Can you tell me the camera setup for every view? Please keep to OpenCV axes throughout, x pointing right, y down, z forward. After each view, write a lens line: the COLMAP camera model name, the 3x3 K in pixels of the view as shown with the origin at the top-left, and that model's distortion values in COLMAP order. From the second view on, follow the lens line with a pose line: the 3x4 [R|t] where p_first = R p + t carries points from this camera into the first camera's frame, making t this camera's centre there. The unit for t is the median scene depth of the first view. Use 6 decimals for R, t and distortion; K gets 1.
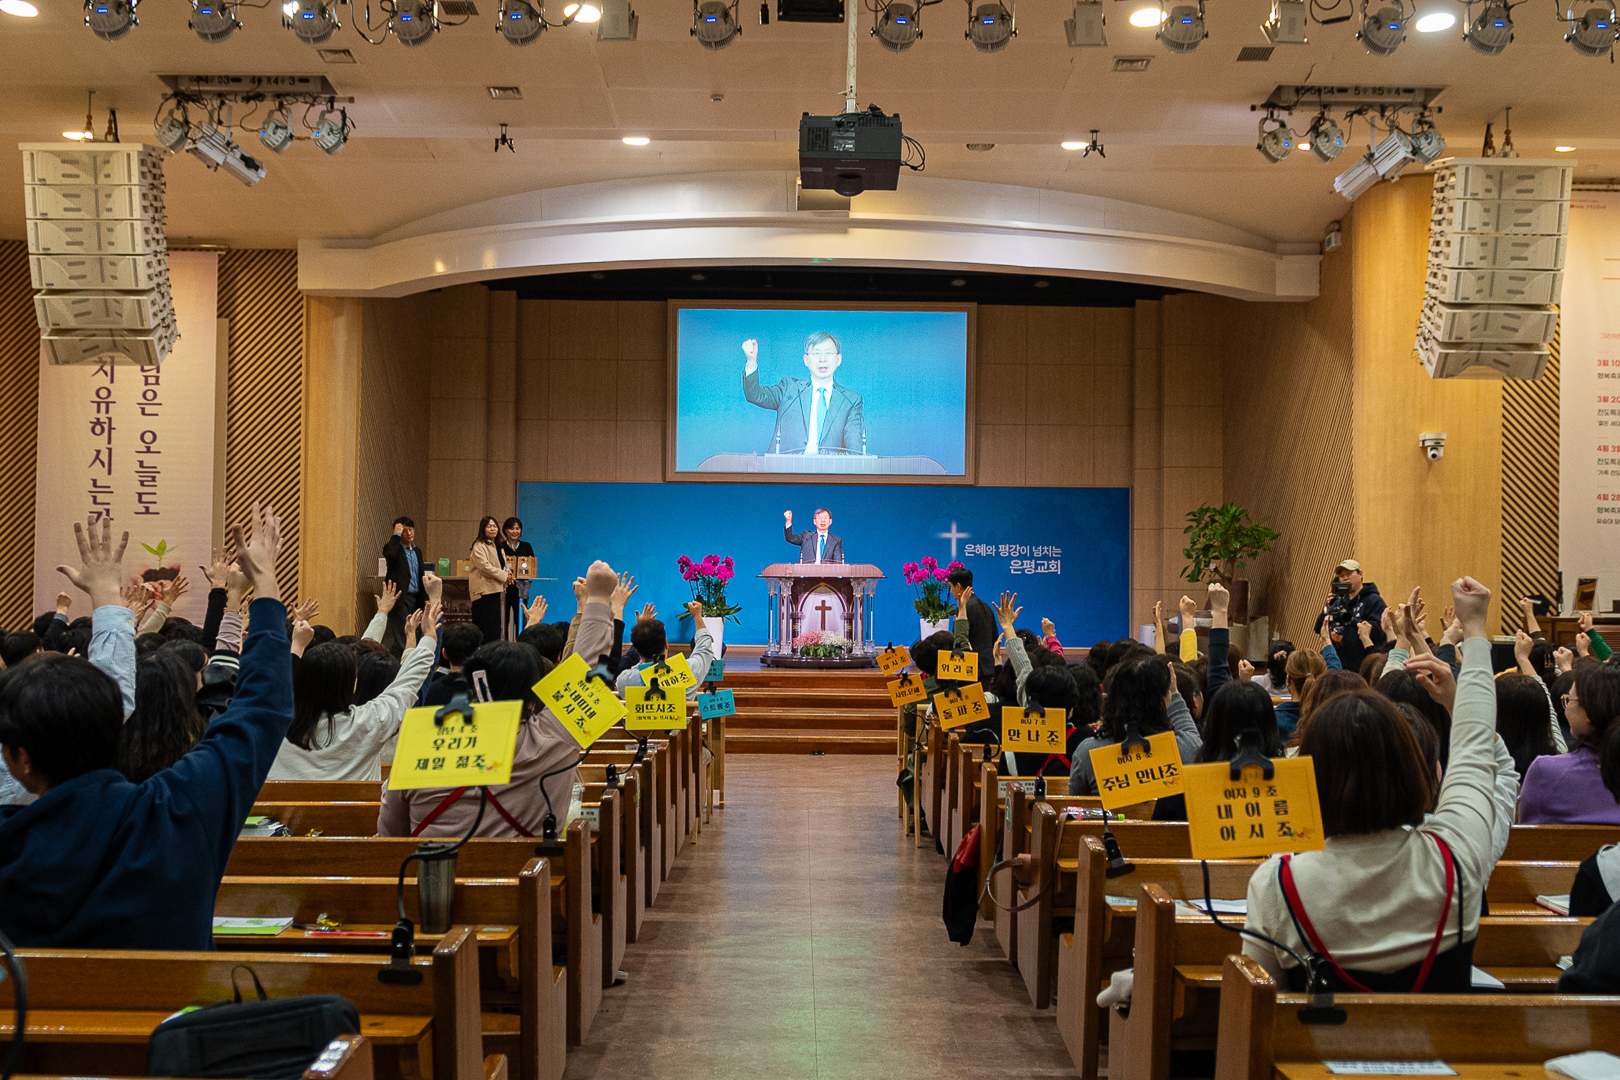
lens RADIAL K [[1689.8, 0, 808.8], [0, 1689.8, 530.5], [0, 0, 1]] dist [-0.011254, 0.000000]
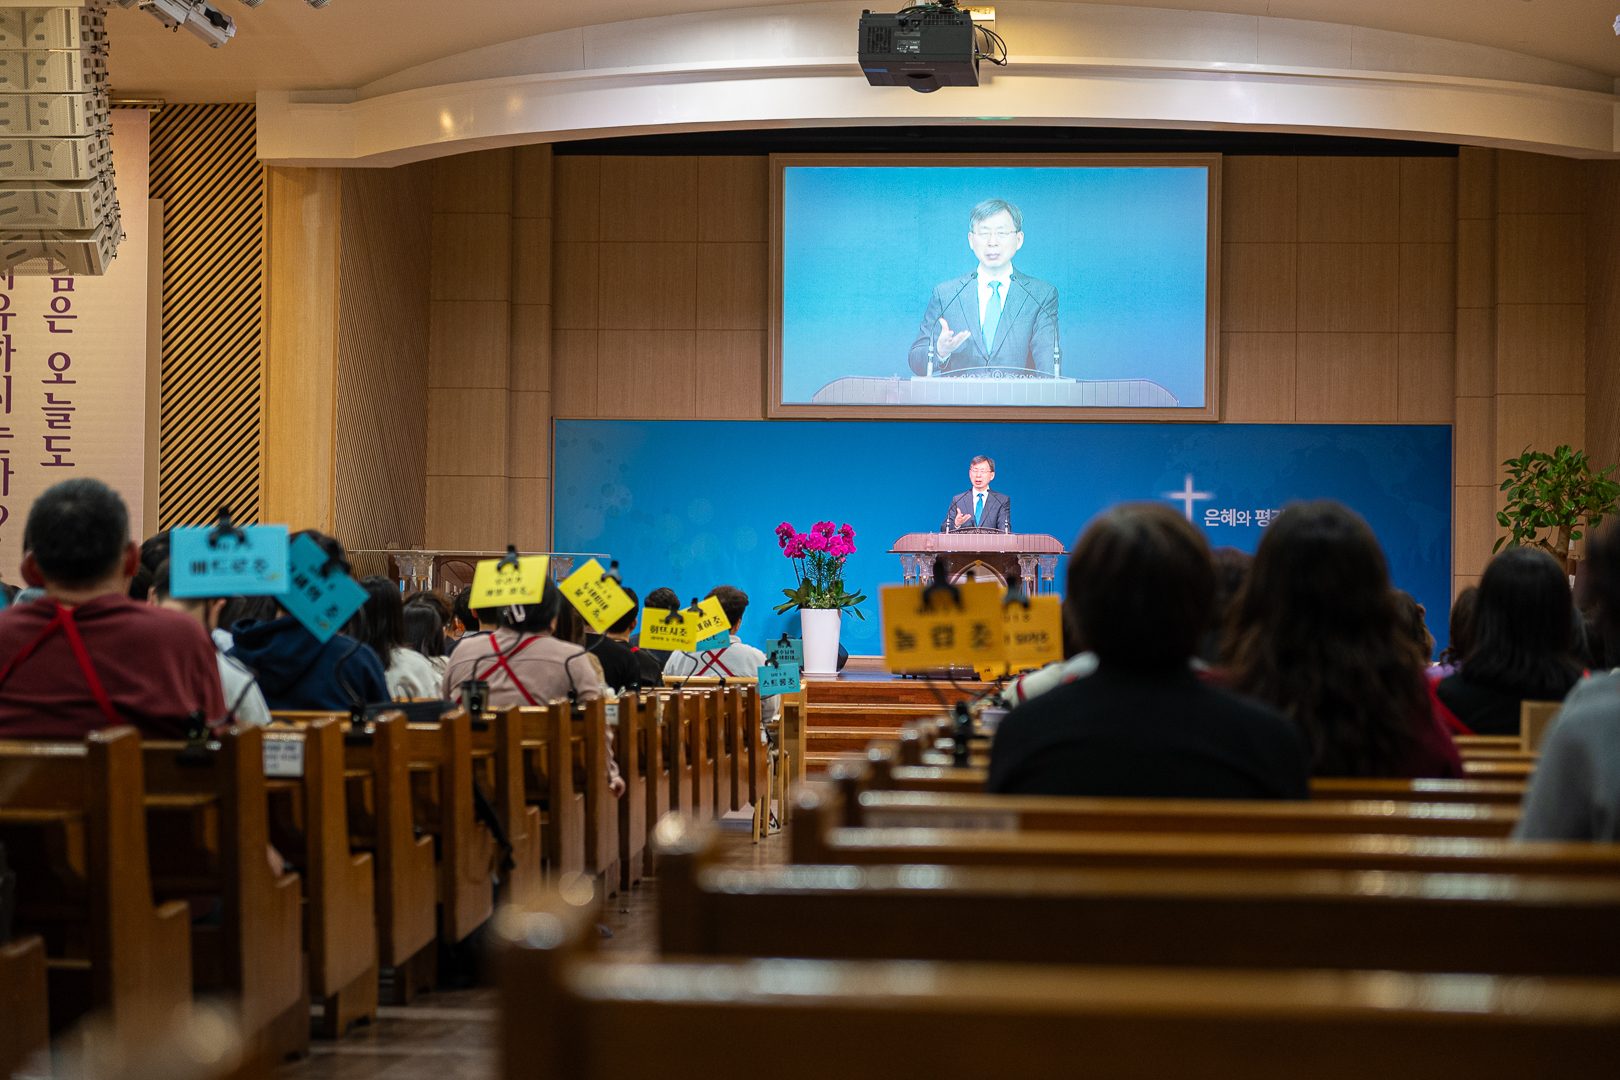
lens RADIAL K [[3048.6, 0, 812.8], [0, 3048.6, 539.5], [0, 0, 1]] dist [0.007712, 0.000000]
pose [[0.996174, -0.000492, -0.087389, 0.054489], [0.001524, 0.999930, 0.011750, 0.007451], [0.087377, -0.011838, 0.996105, -0.304181]]
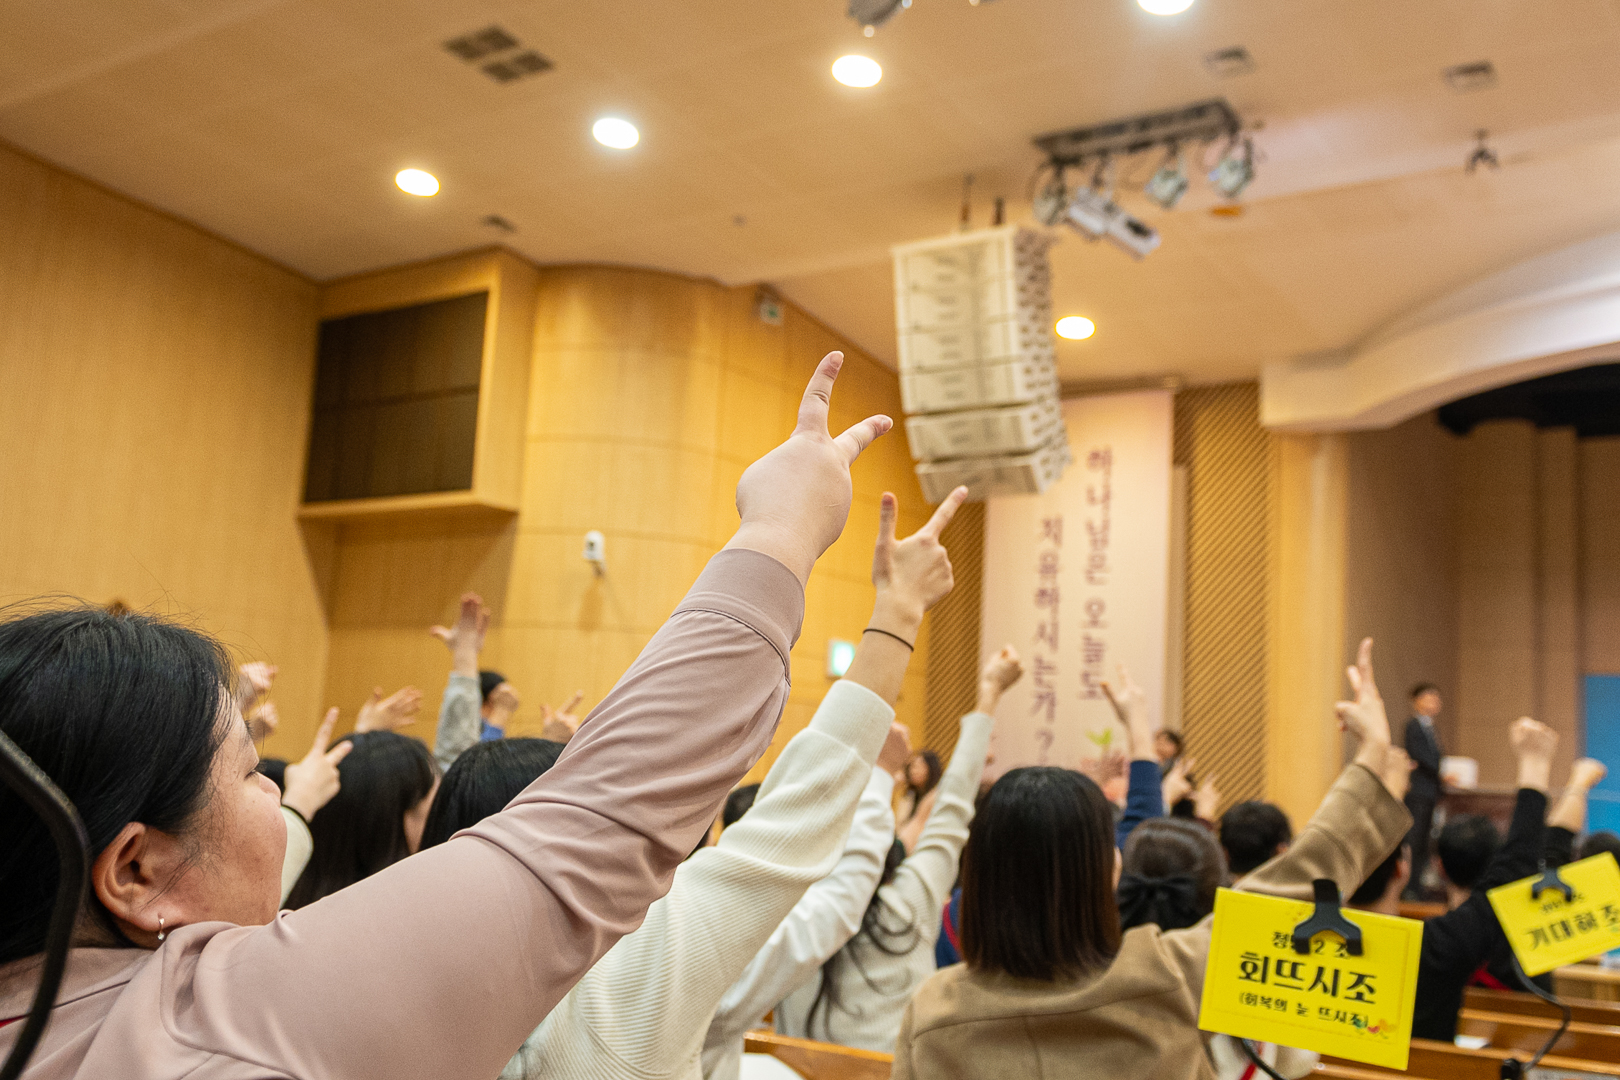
lens RADIAL K [[1689.8, 0, 805.9], [0, 1689.8, 523.8], [0, 0, 1]] dist [-0.011254, 0.000000]
pose [[0.801515, -0.052260, -0.595686, 0.005885], [-0.033862, 0.990609, -0.132469, 0.021589], [0.597015, 0.126347, 0.792218, 0.223653]]
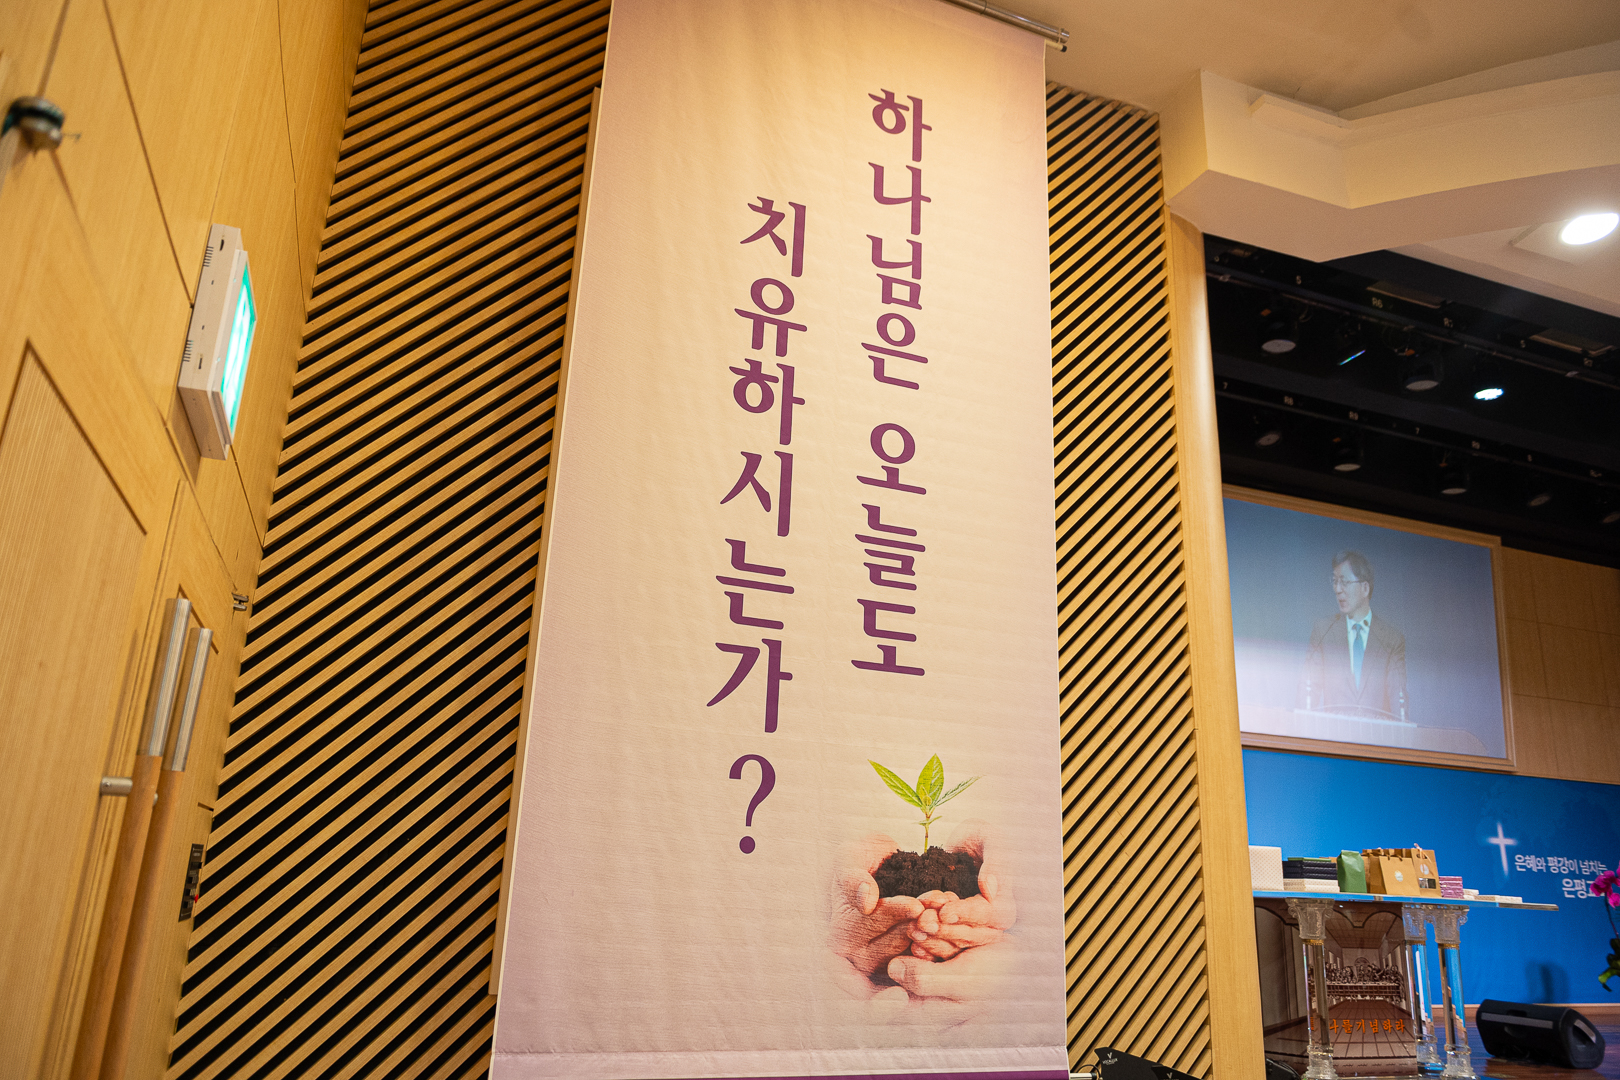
lens RADIAL K [[1137.2, 0, 812.4], [0, 1137.2, 536.0], [0, 0, 1]] dist [-0.006973, -0.002690]
pose [[0.938241, 0.127996, 0.321436, -0.476590], [-0.040646, 0.963396, -0.264984, 0.022775], [-0.343587, 0.235553, 0.909100, 0.805142]]
